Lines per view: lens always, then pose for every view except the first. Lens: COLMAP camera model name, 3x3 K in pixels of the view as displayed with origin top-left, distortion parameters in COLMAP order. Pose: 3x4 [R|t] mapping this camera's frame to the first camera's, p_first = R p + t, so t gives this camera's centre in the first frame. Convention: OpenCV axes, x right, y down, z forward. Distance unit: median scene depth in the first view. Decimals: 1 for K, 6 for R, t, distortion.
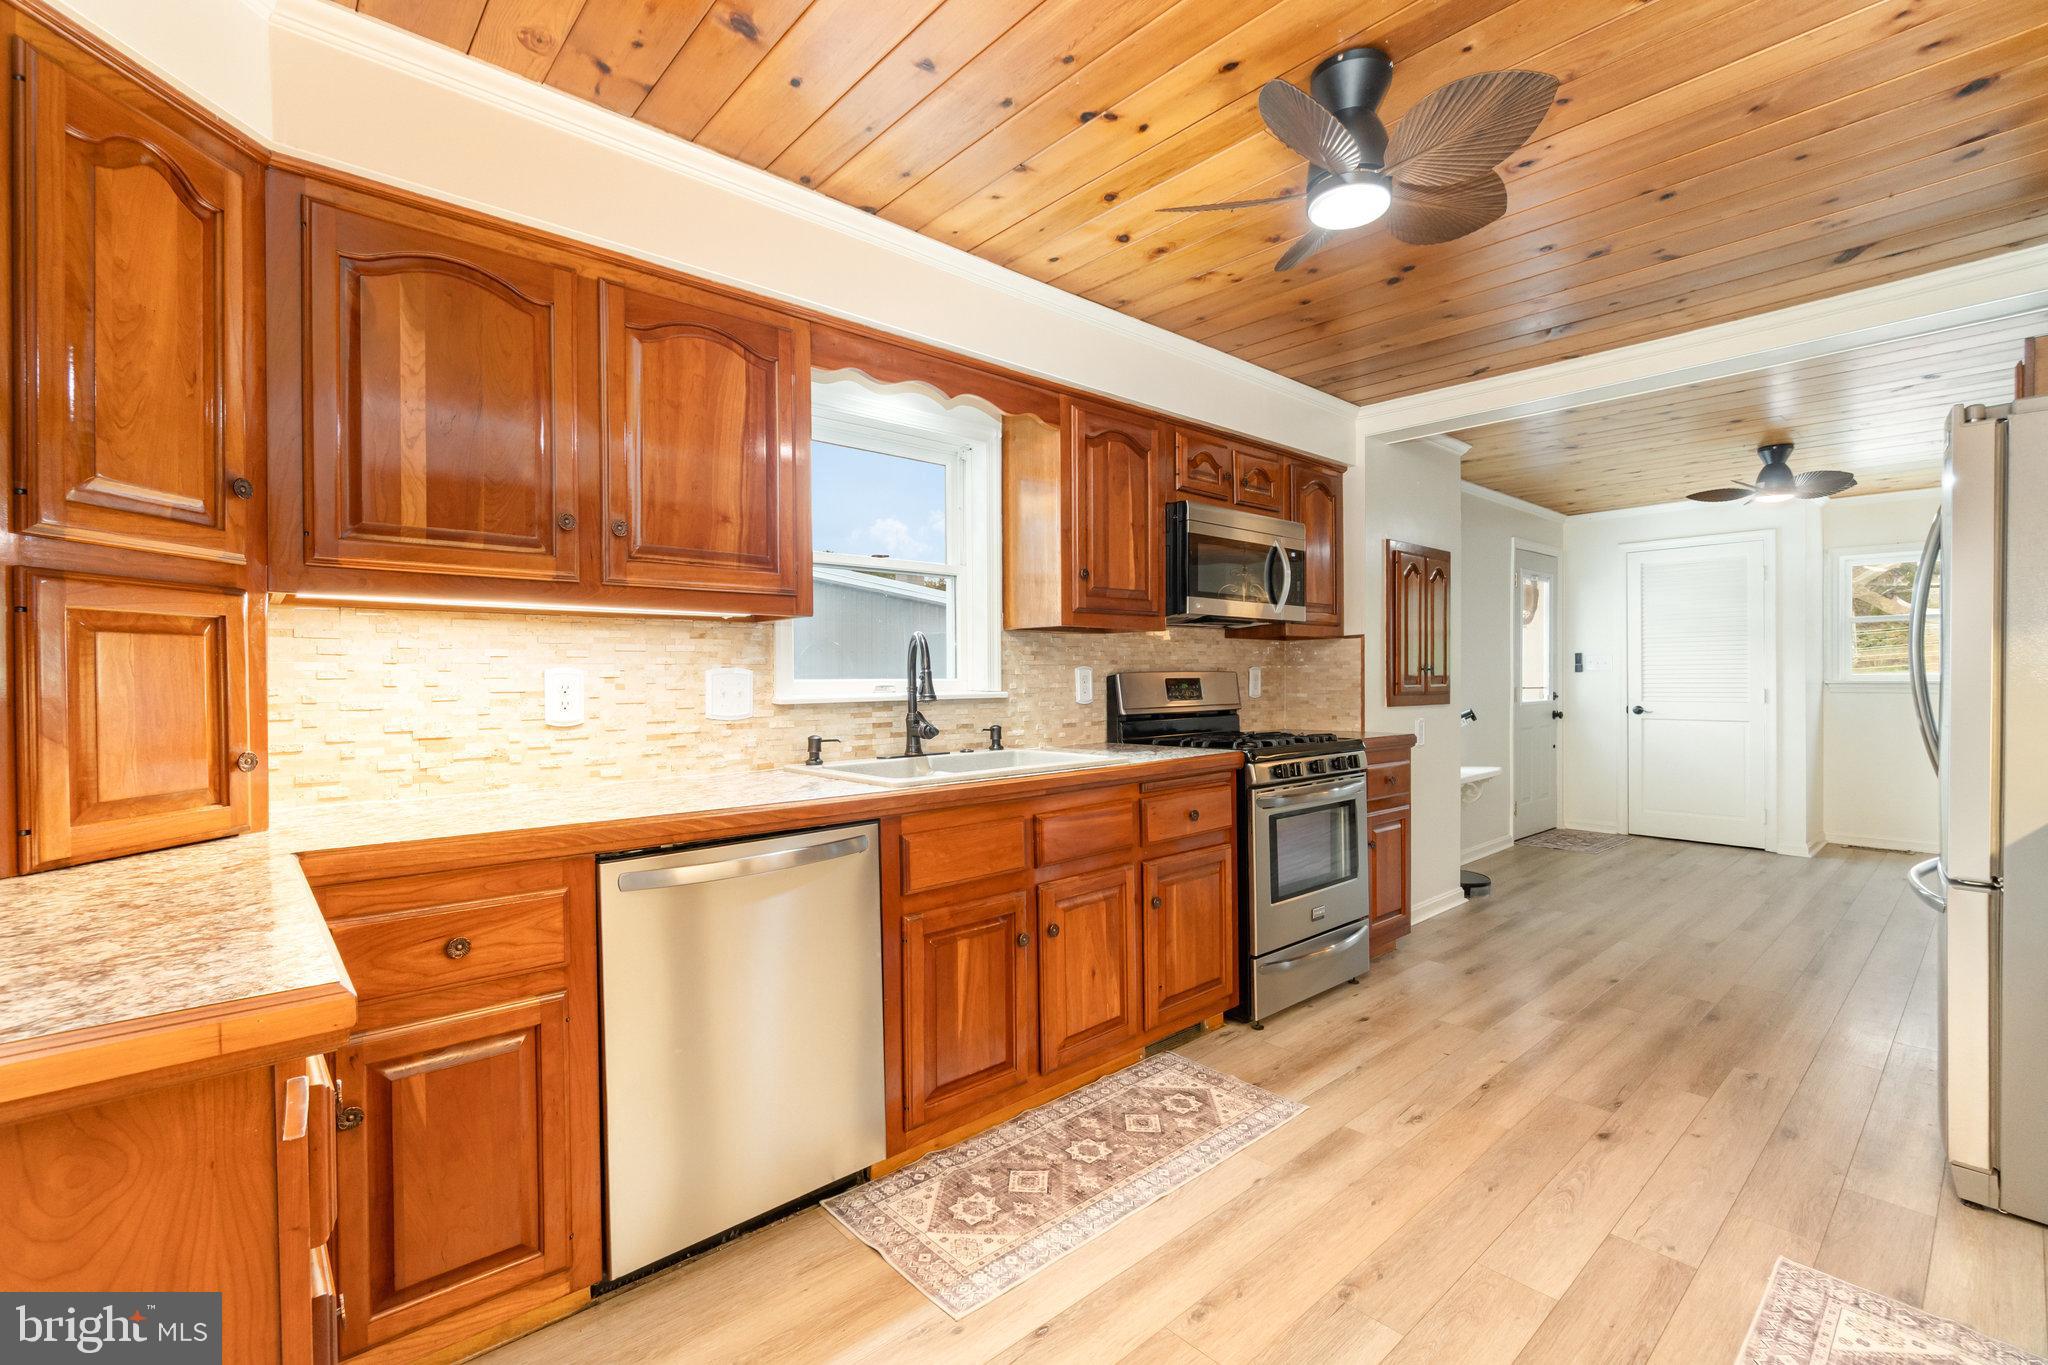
lens RADIAL K [[896.5, 0, 1011.5], [0, 896.5, 682.6], [0, 0, 1]] dist [0.001330, -0.000388]
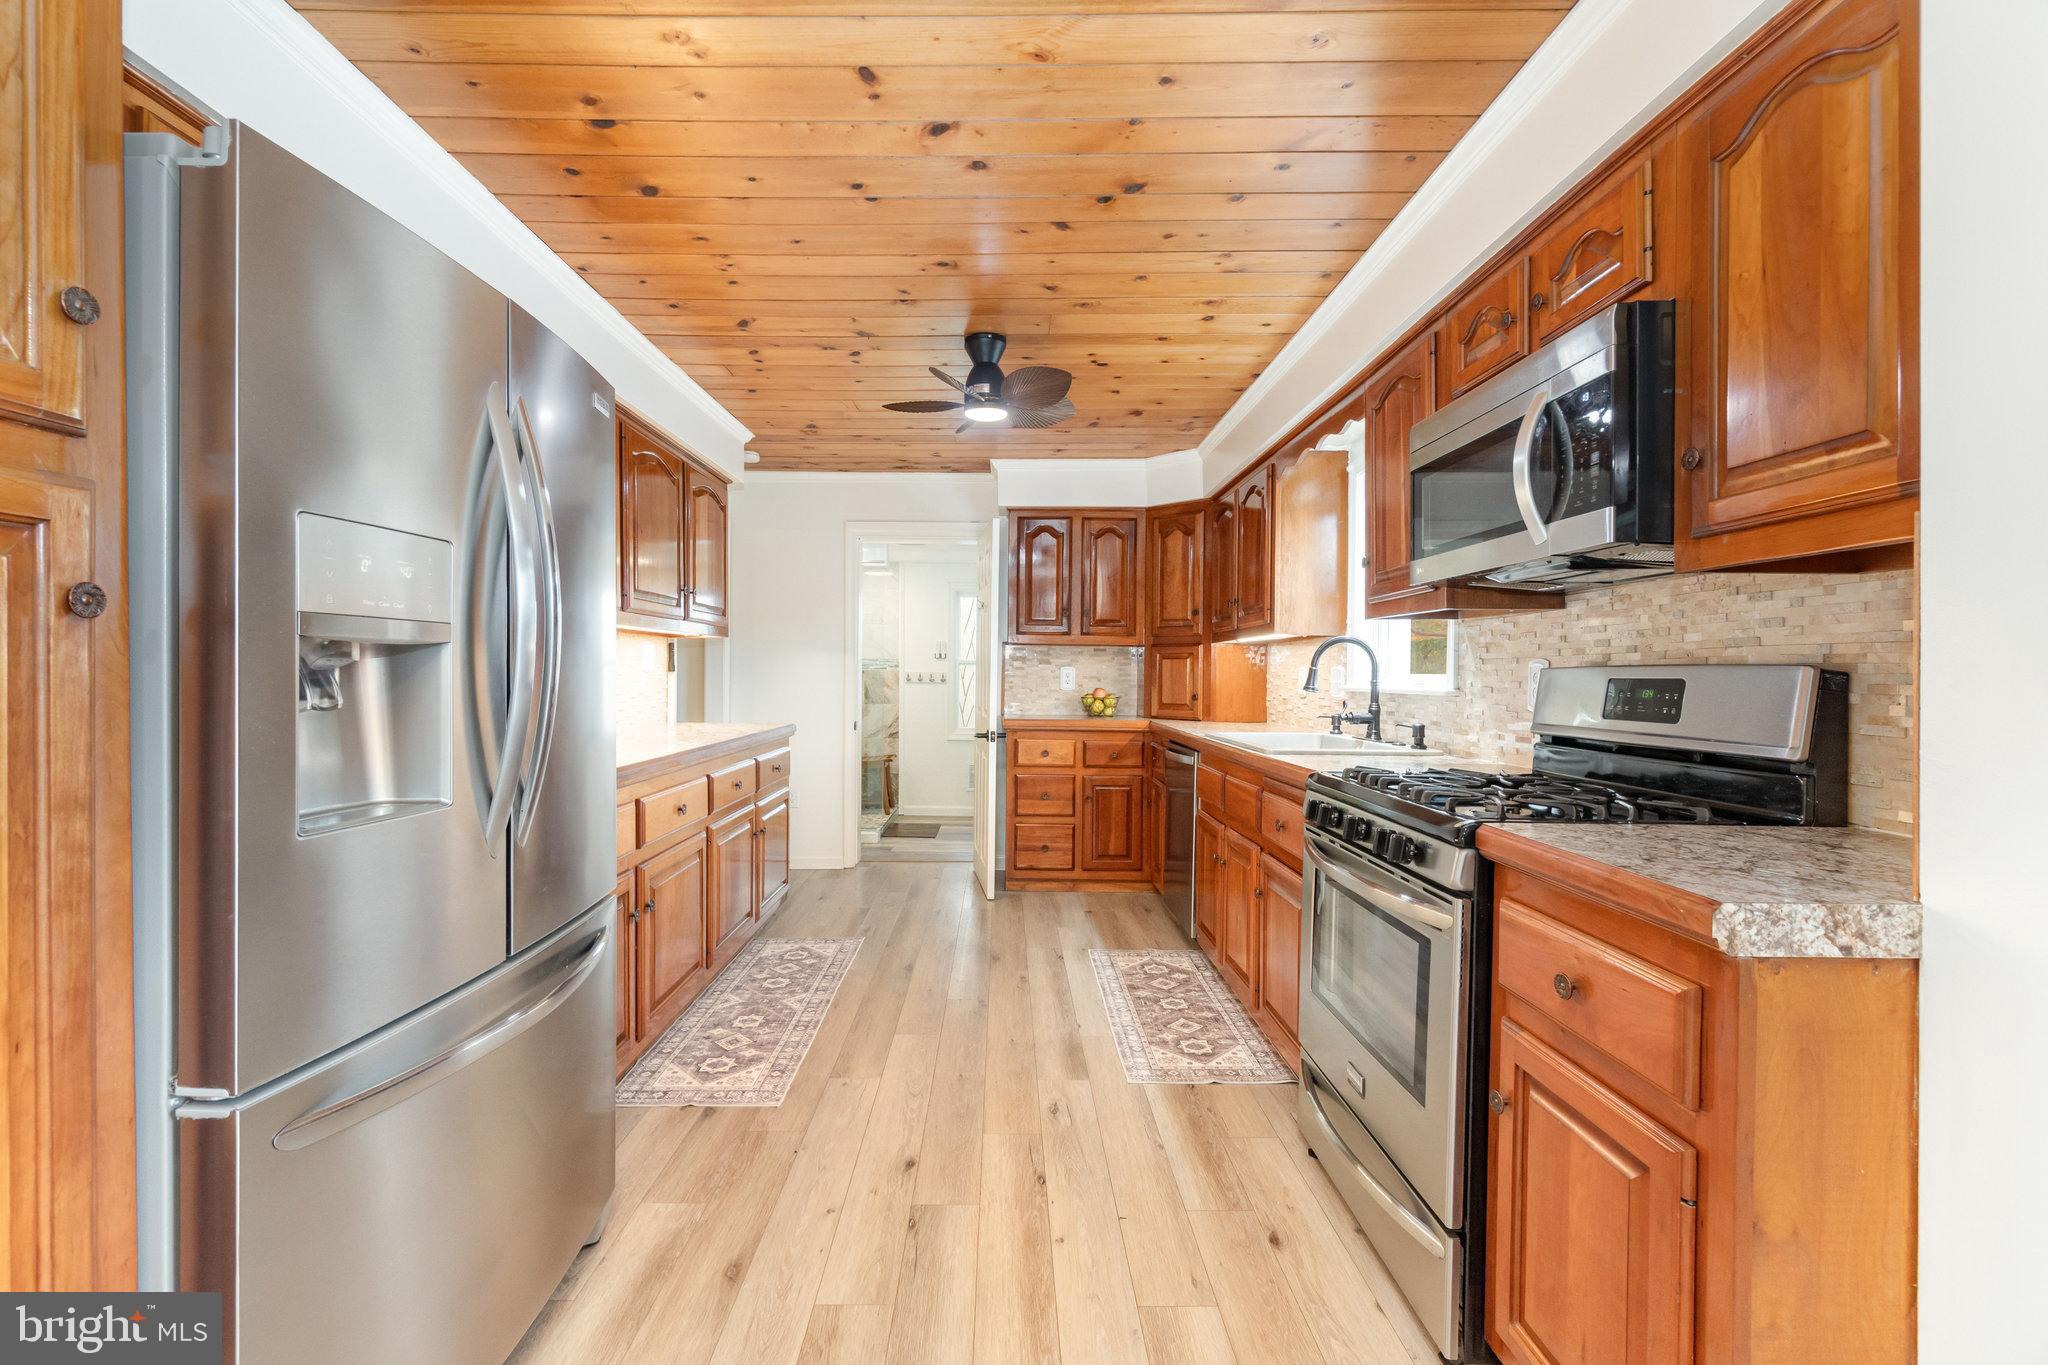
lens RADIAL K [[896.5, 0, 1013.4], [0, 896.5, 679.7], [0, 0, 1]] dist [0.001330, -0.000388]
pose [[-0.656456, 0.007565, -0.754326, 1.302222], [-0.005590, 0.999873, 0.014892, -0.015156], [0.754343, 0.013993, -0.656331, 1.701836]]
